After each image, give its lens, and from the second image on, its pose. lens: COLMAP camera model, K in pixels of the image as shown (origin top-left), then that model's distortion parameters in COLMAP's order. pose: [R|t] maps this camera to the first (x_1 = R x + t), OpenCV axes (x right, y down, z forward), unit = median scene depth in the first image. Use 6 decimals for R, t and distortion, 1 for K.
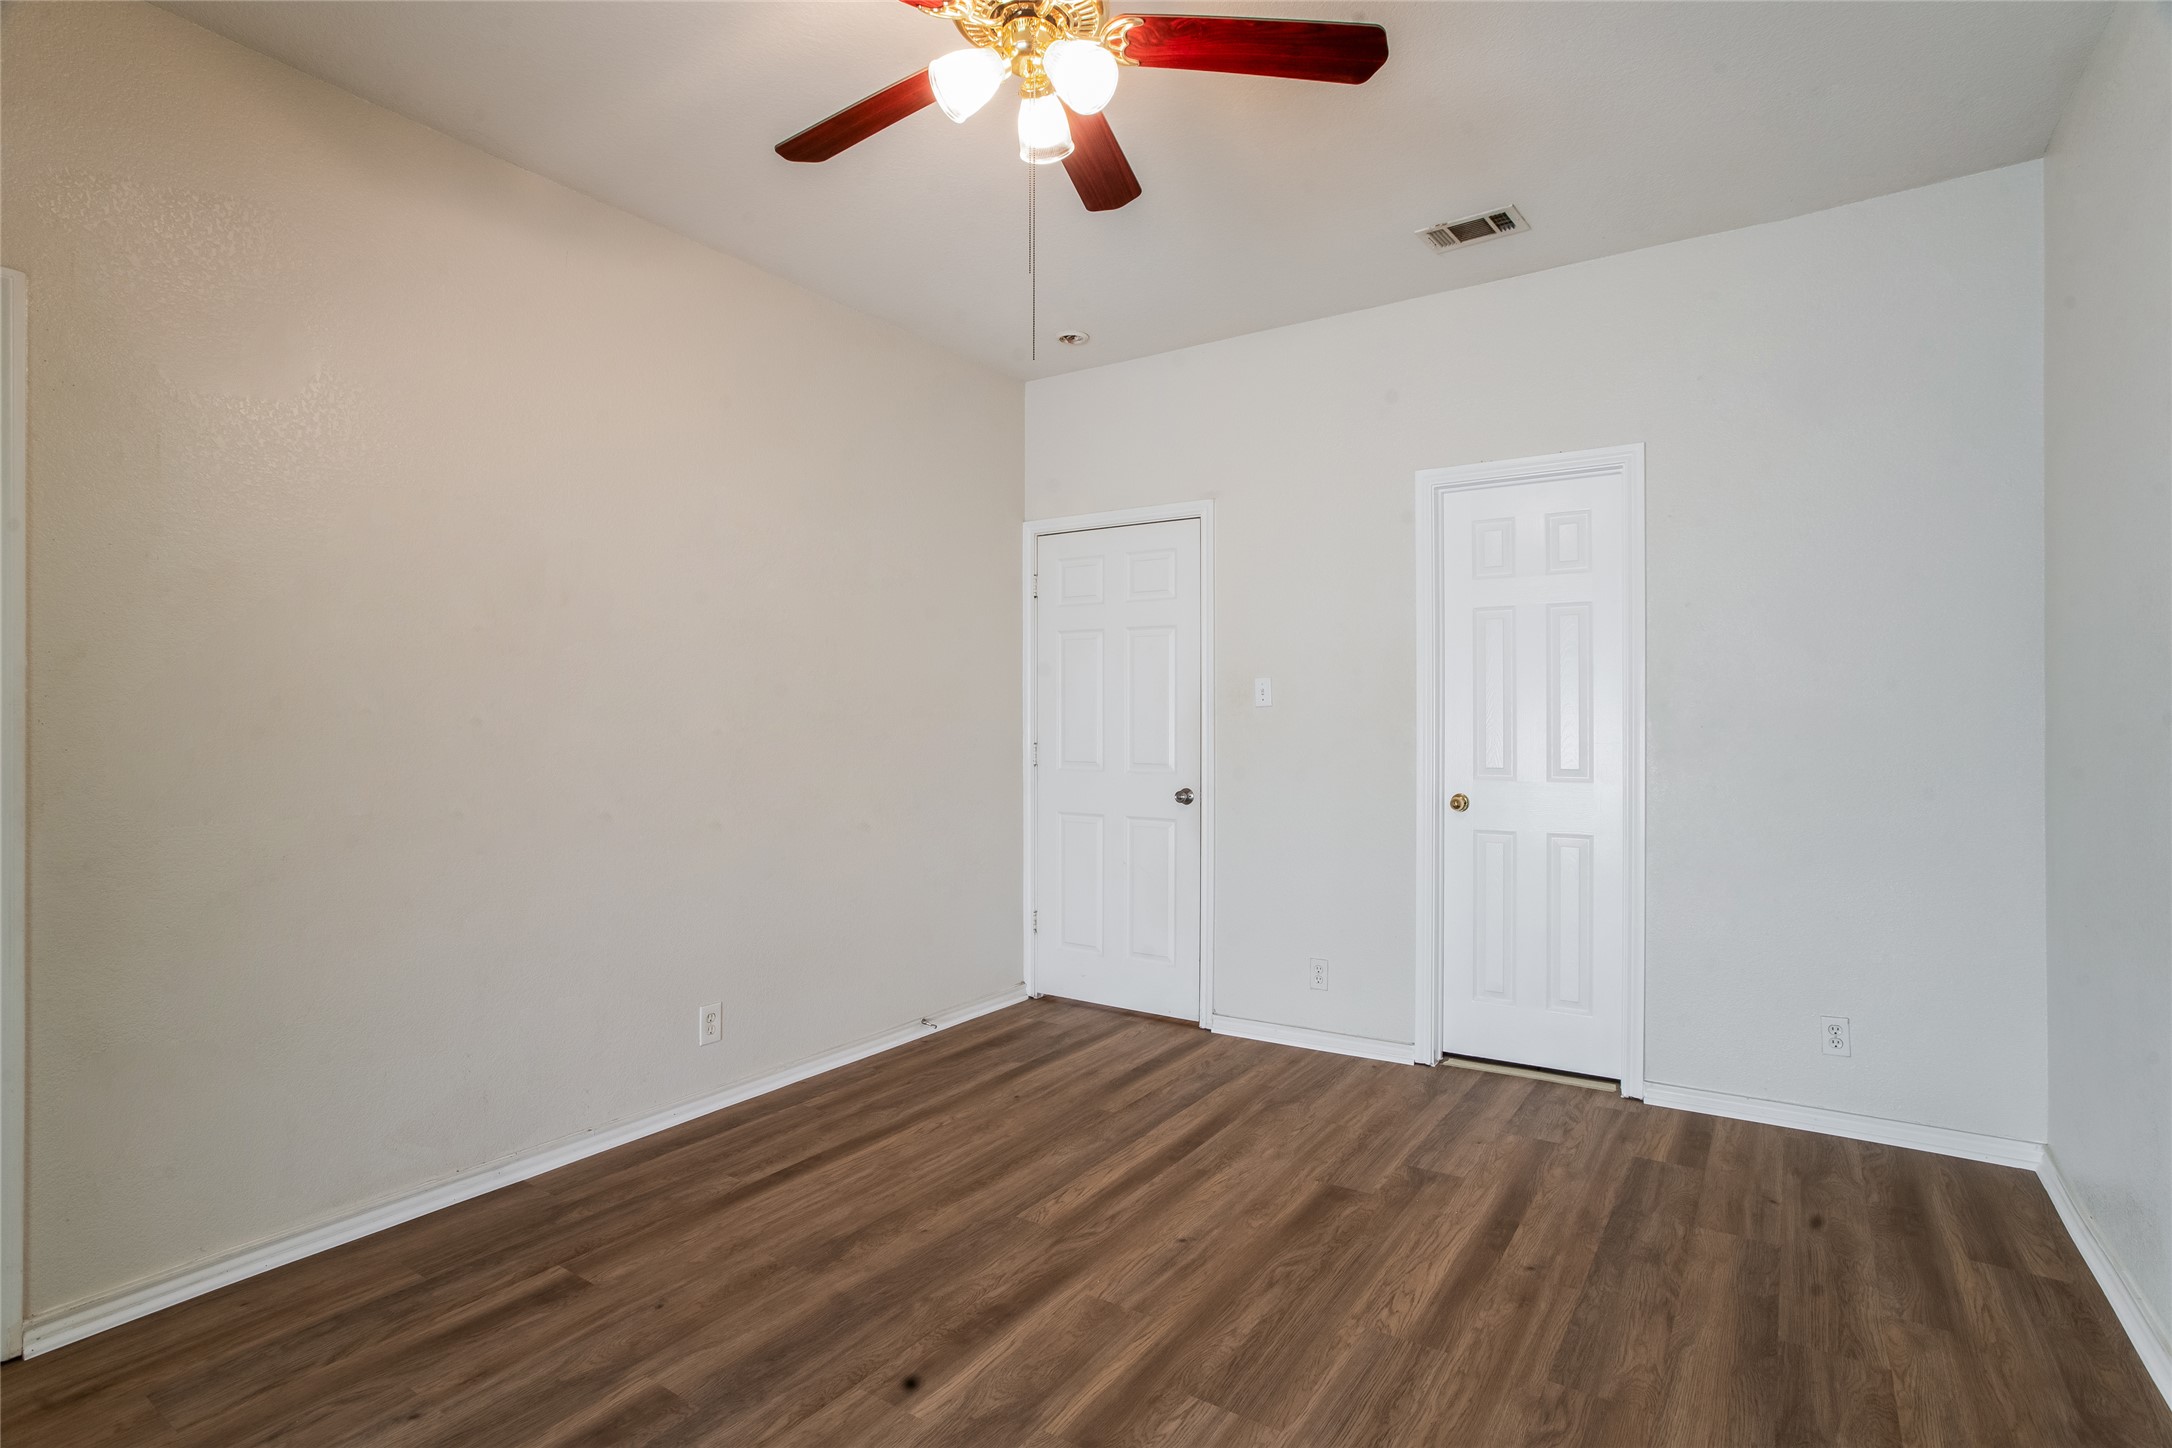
lens RADIAL K [[1079.5, 0, 1086.0], [0, 1079.5, 724.0], [0, 0, 1]] dist [-0.059871, 0.028391]
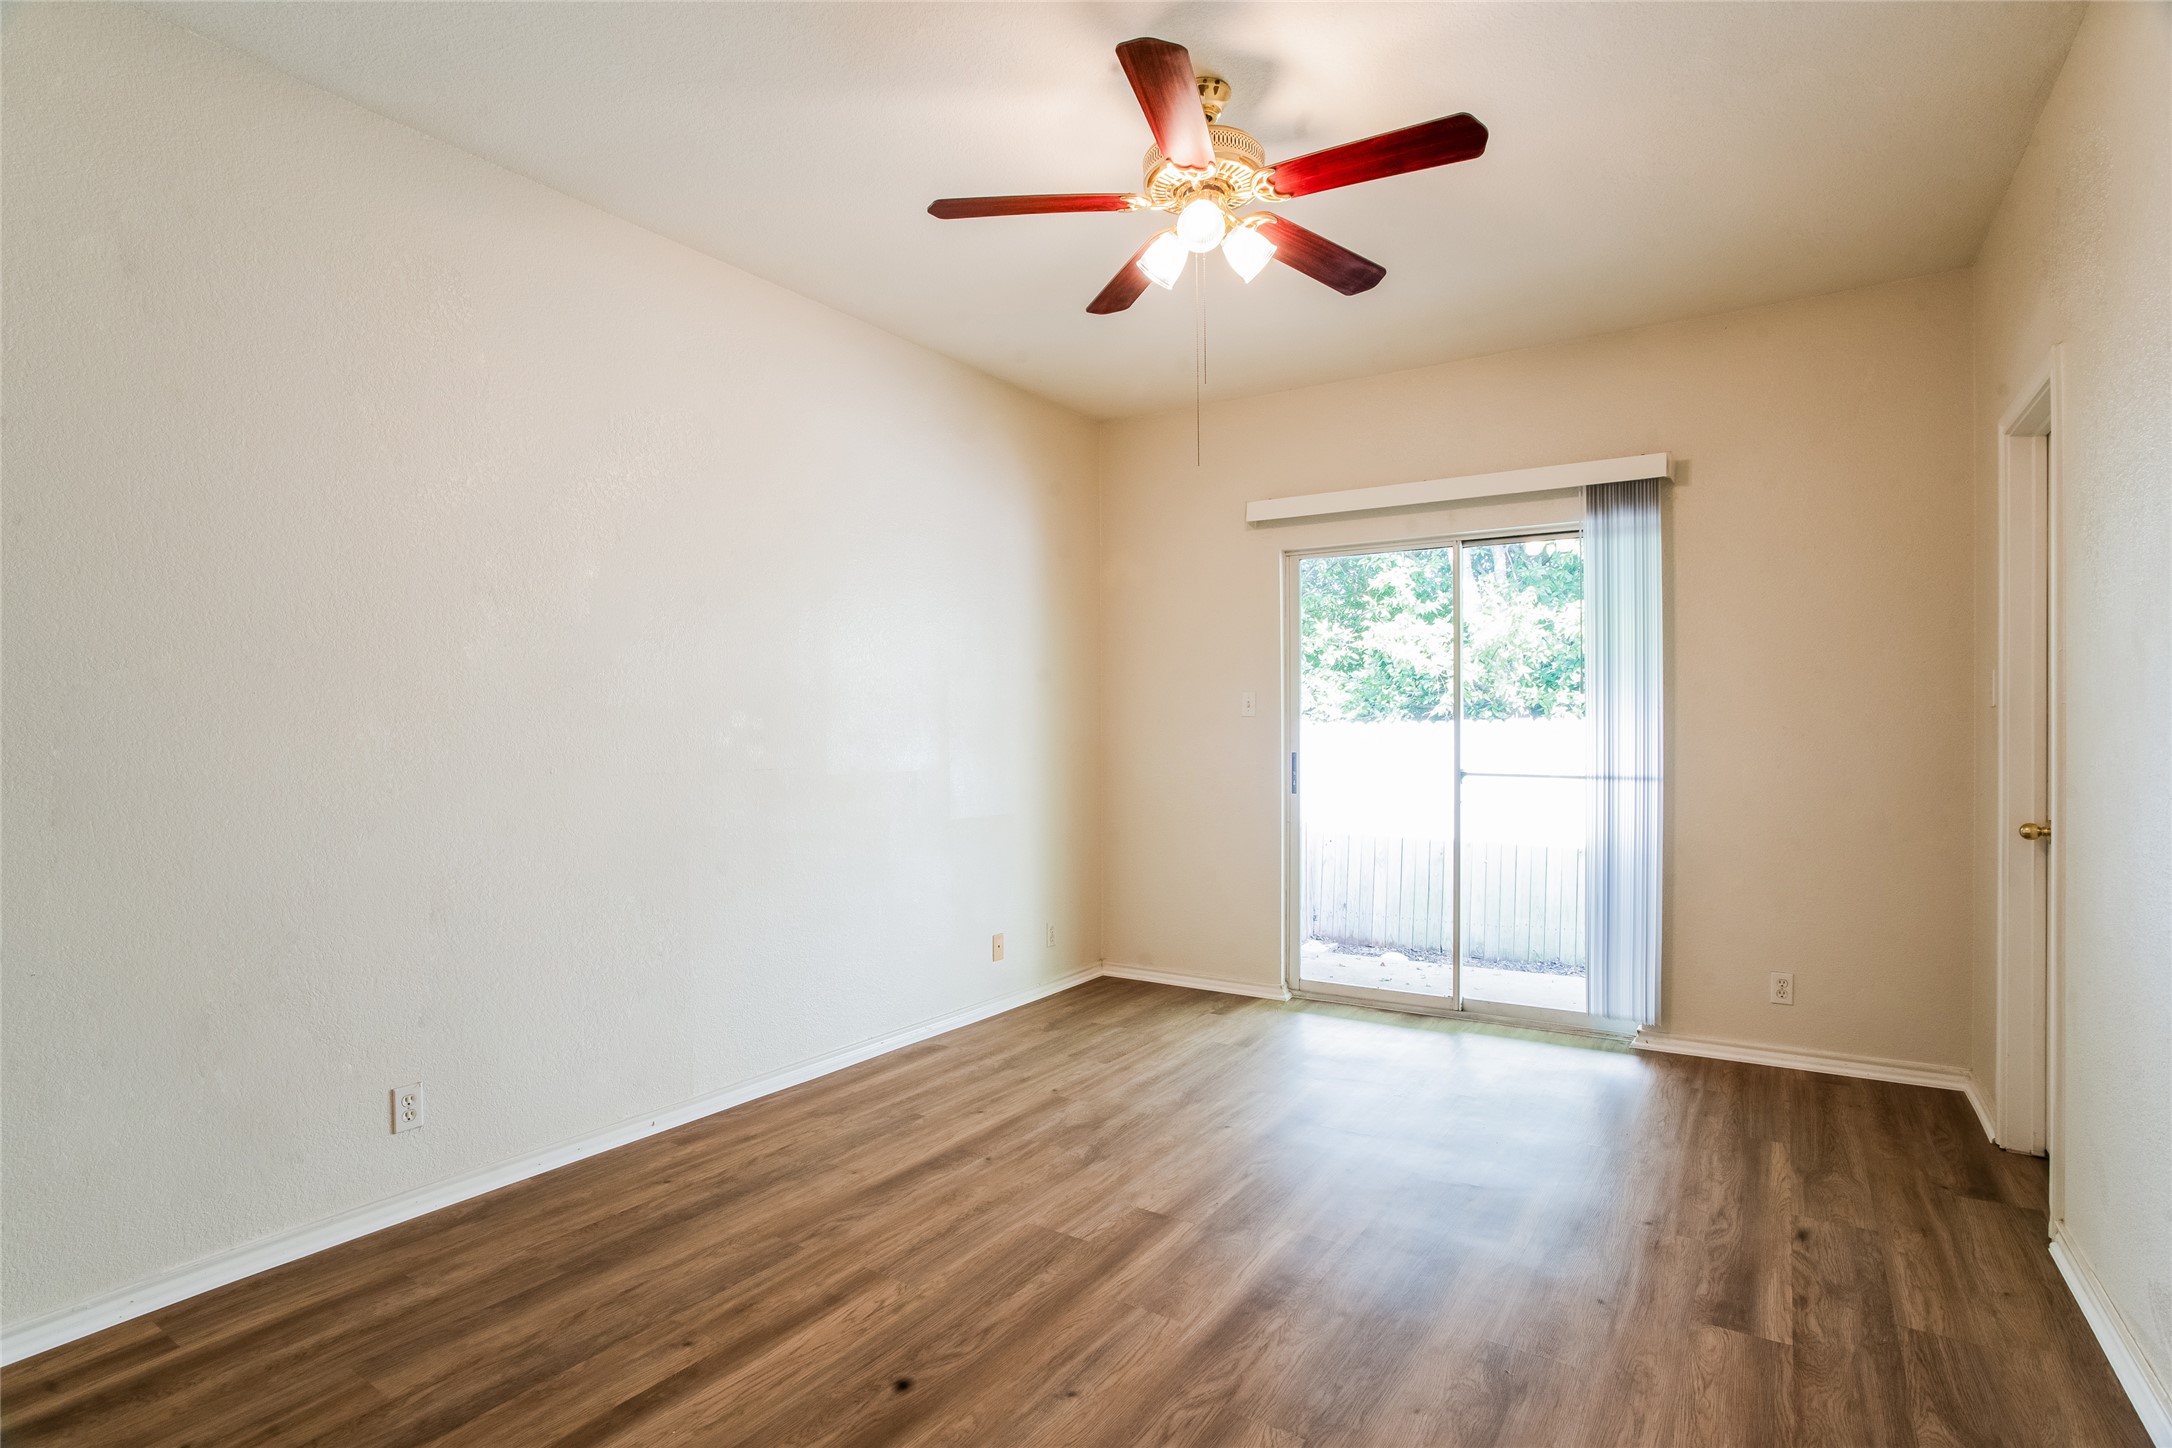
lens RADIAL K [[1079.5, 0, 1086.0], [0, 1079.5, 724.0], [0, 0, 1]] dist [-0.059871, 0.028391]
pose [[-0.999913, 0.007558, -0.010793, 0.096230], [0.007530, 0.999968, 0.002632, -0.007944], [0.010813, 0.002550, -0.999938, 2.007863]]
